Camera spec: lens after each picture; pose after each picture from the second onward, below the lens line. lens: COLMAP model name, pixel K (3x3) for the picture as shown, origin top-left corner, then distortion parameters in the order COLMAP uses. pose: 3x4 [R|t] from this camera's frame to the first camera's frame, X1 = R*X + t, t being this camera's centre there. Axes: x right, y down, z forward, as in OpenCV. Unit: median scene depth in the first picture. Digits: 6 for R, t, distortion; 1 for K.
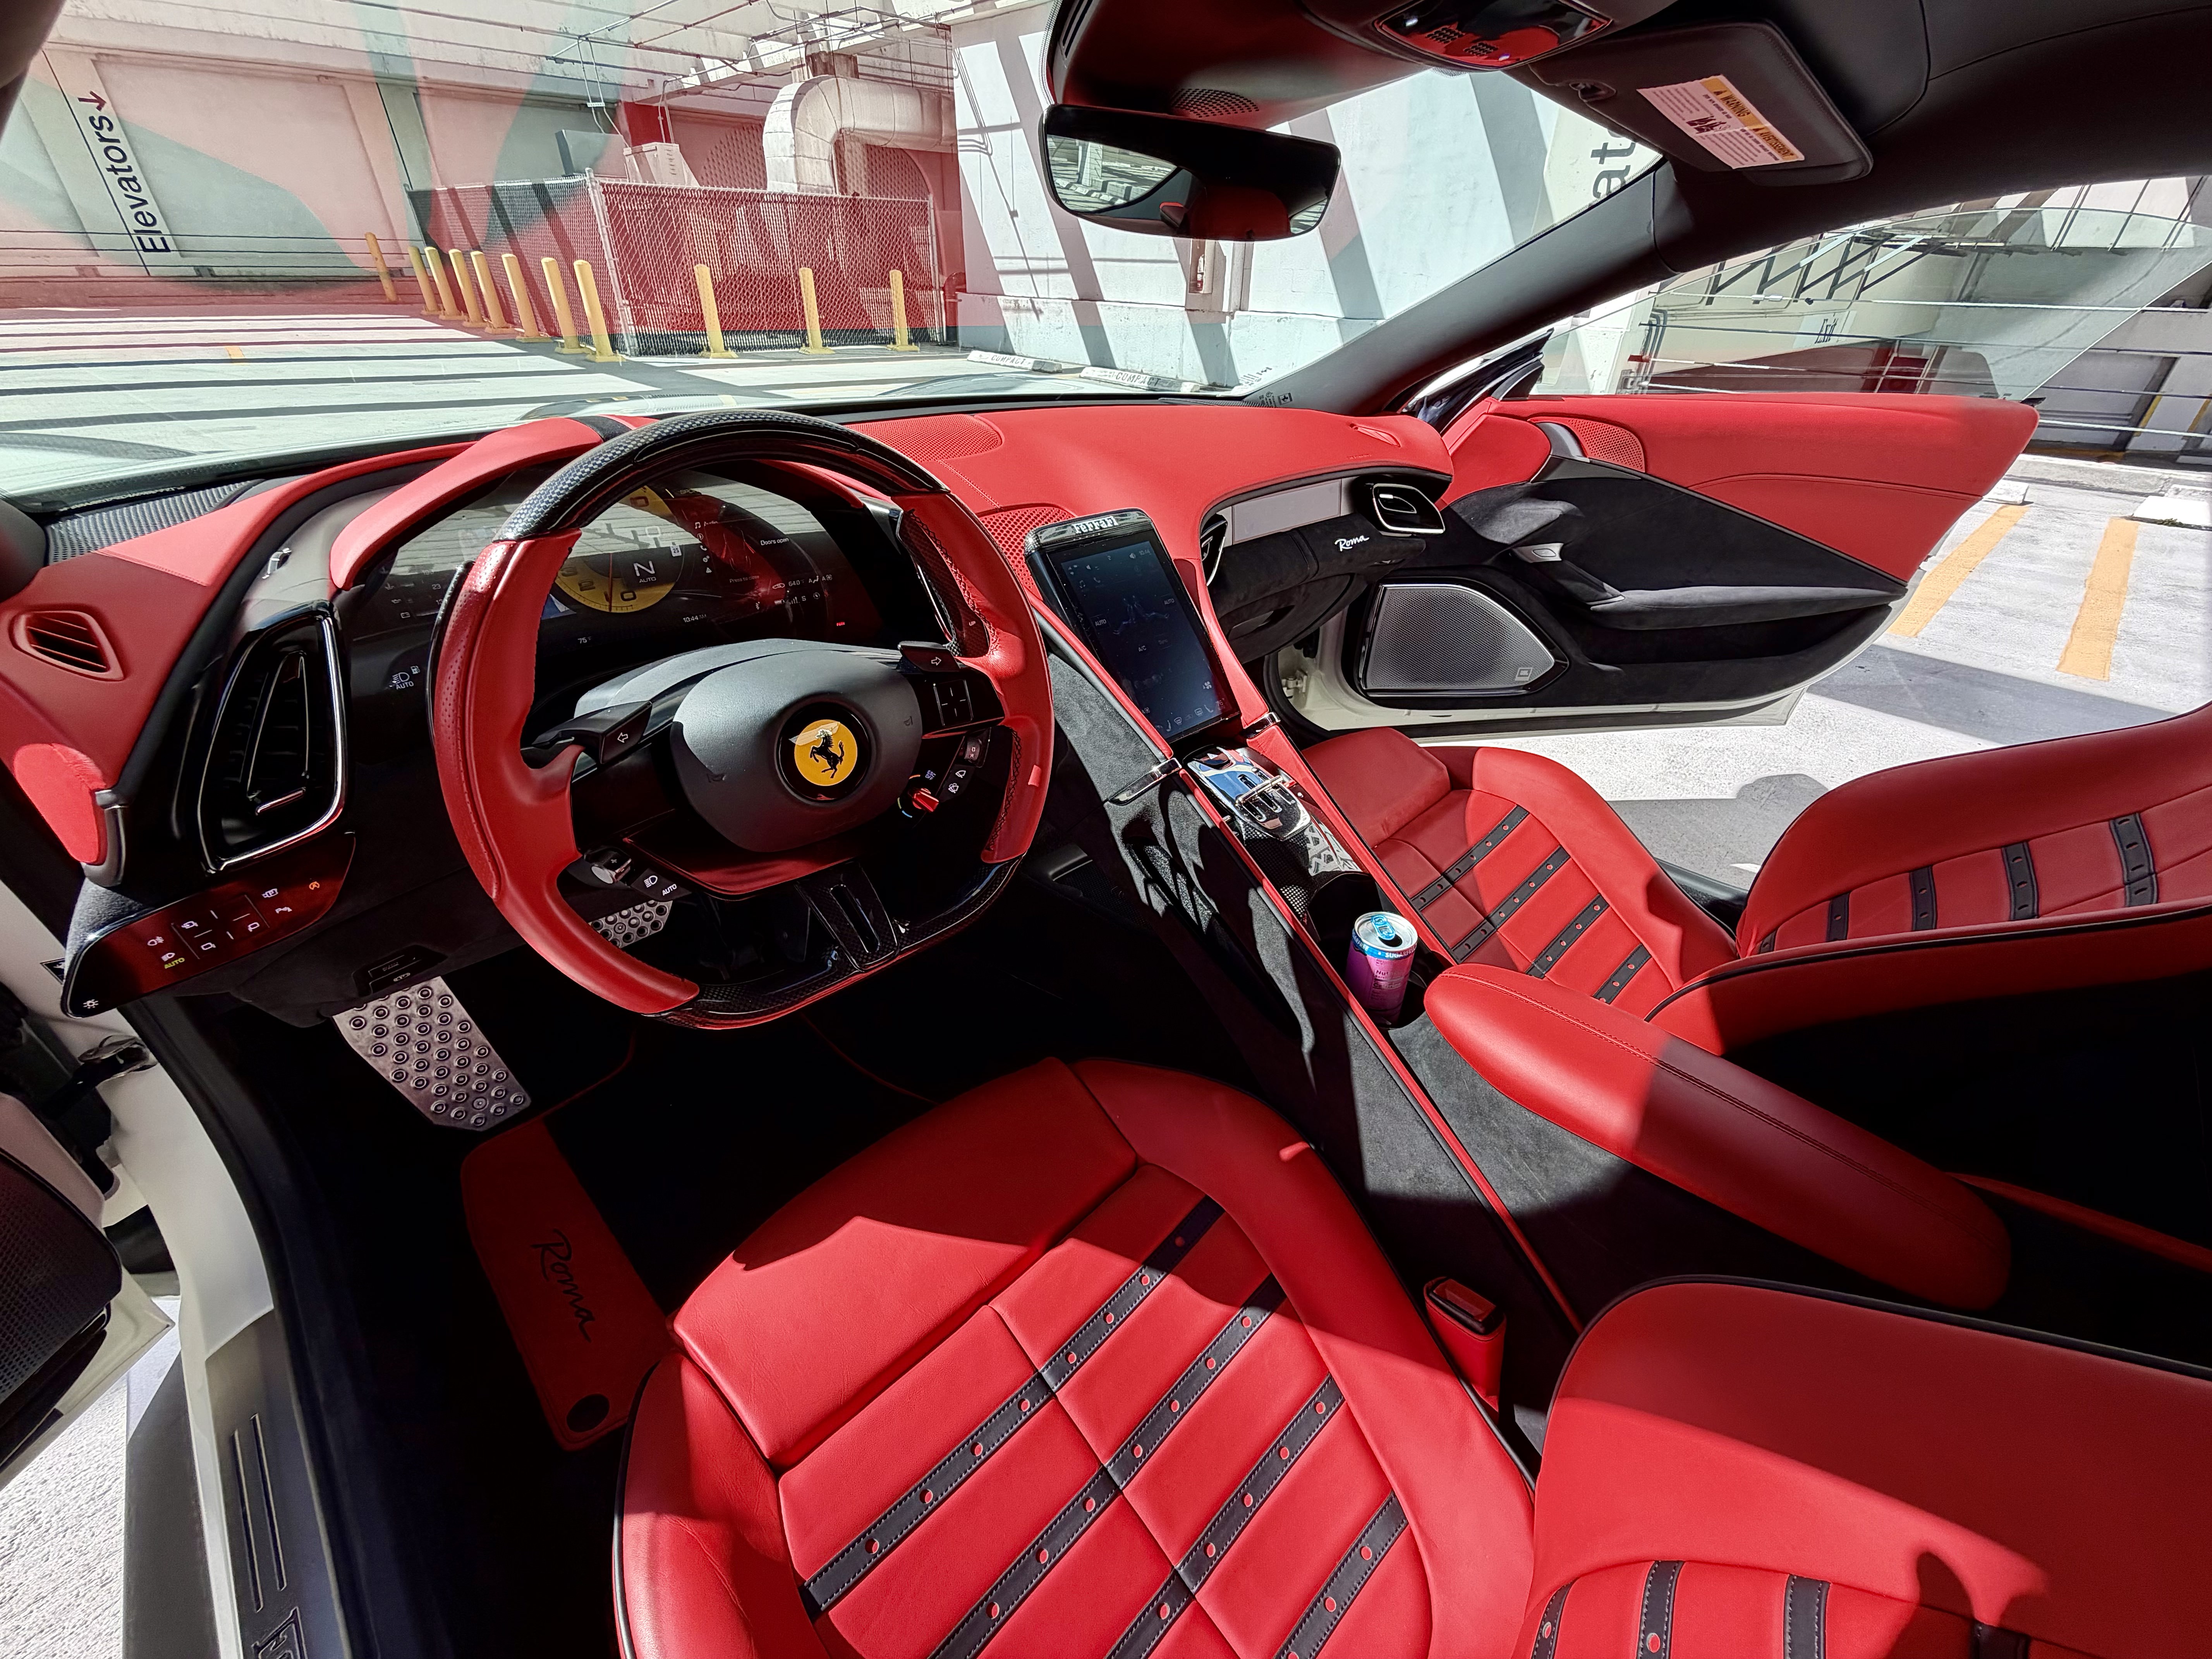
lens RADIAL K [[887.3, 0, 1109.9], [0, 887.3, 827.1], [0, 0, 1]] dist [-0.008279, -0.000231]
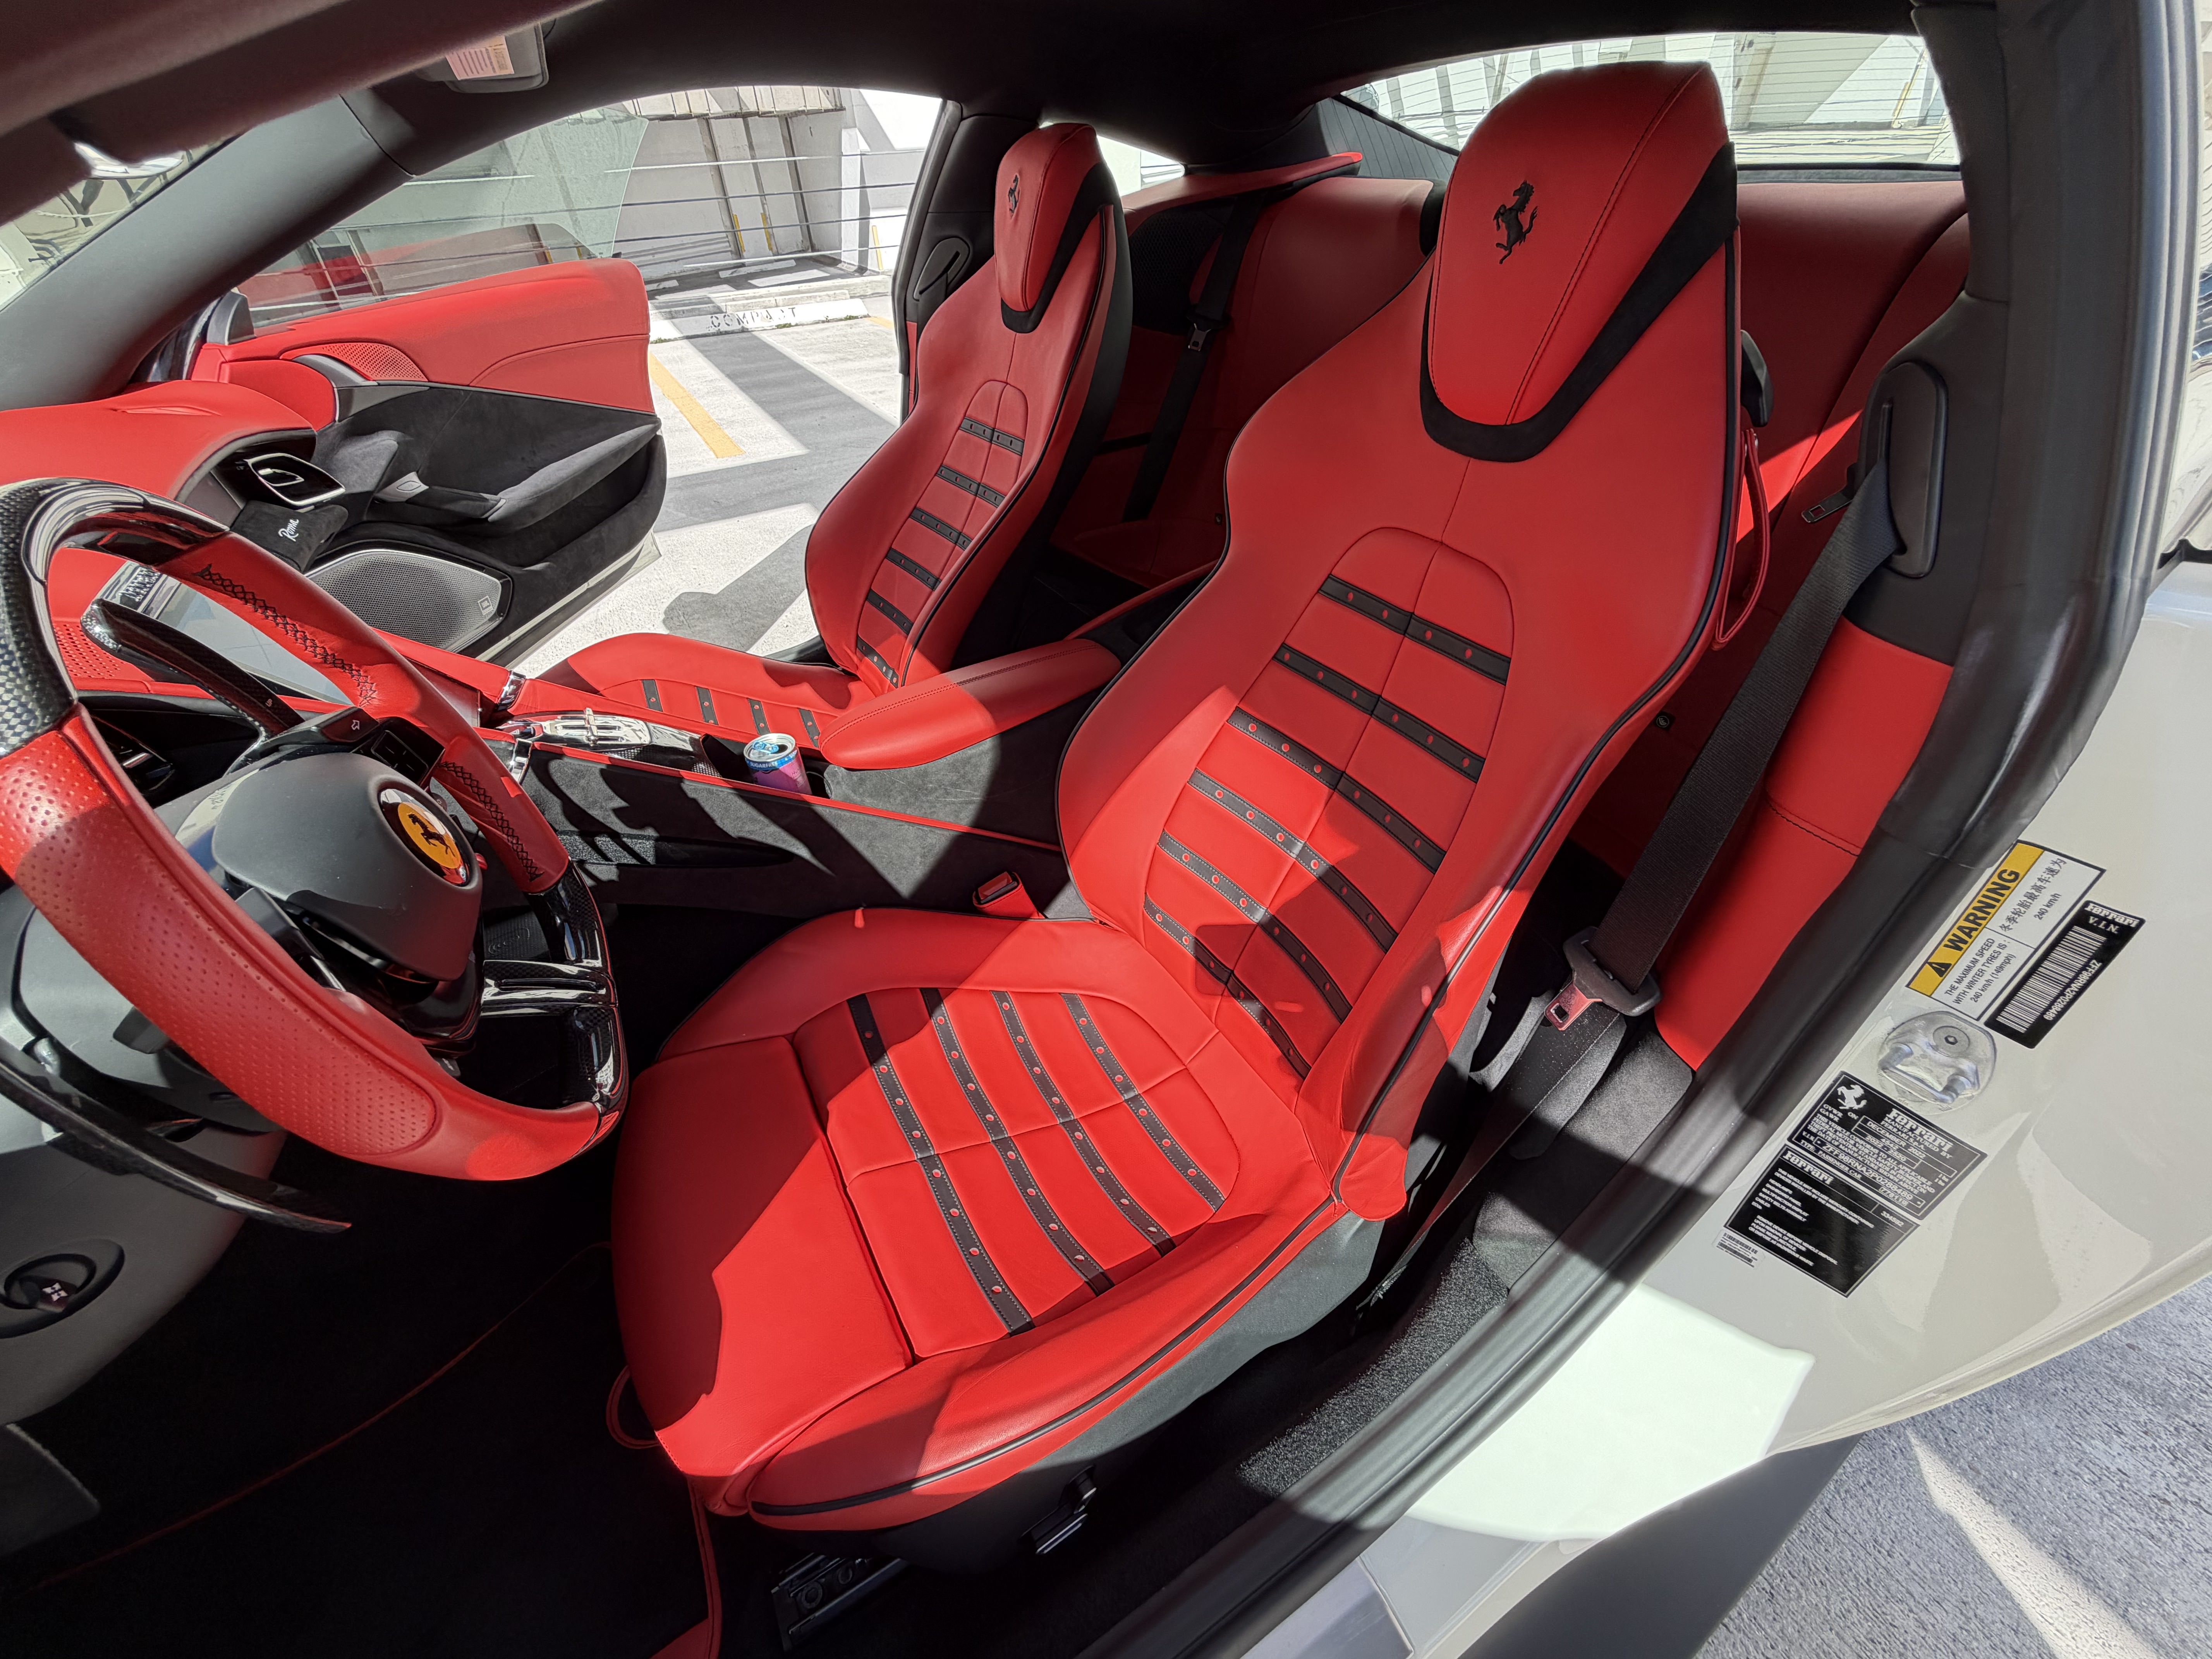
lens RADIAL K [[887.3, 0, 1114.5], [0, 887.3, 827.3], [0, 0, 1]] dist [-0.008279, -0.000231]
pose [[0.235409, -0.621564, 0.747155, -0.561823], [0.549818, 0.719090, 0.424983, -0.062412], [-0.801425, 0.310755, 0.511027, 0.028498]]
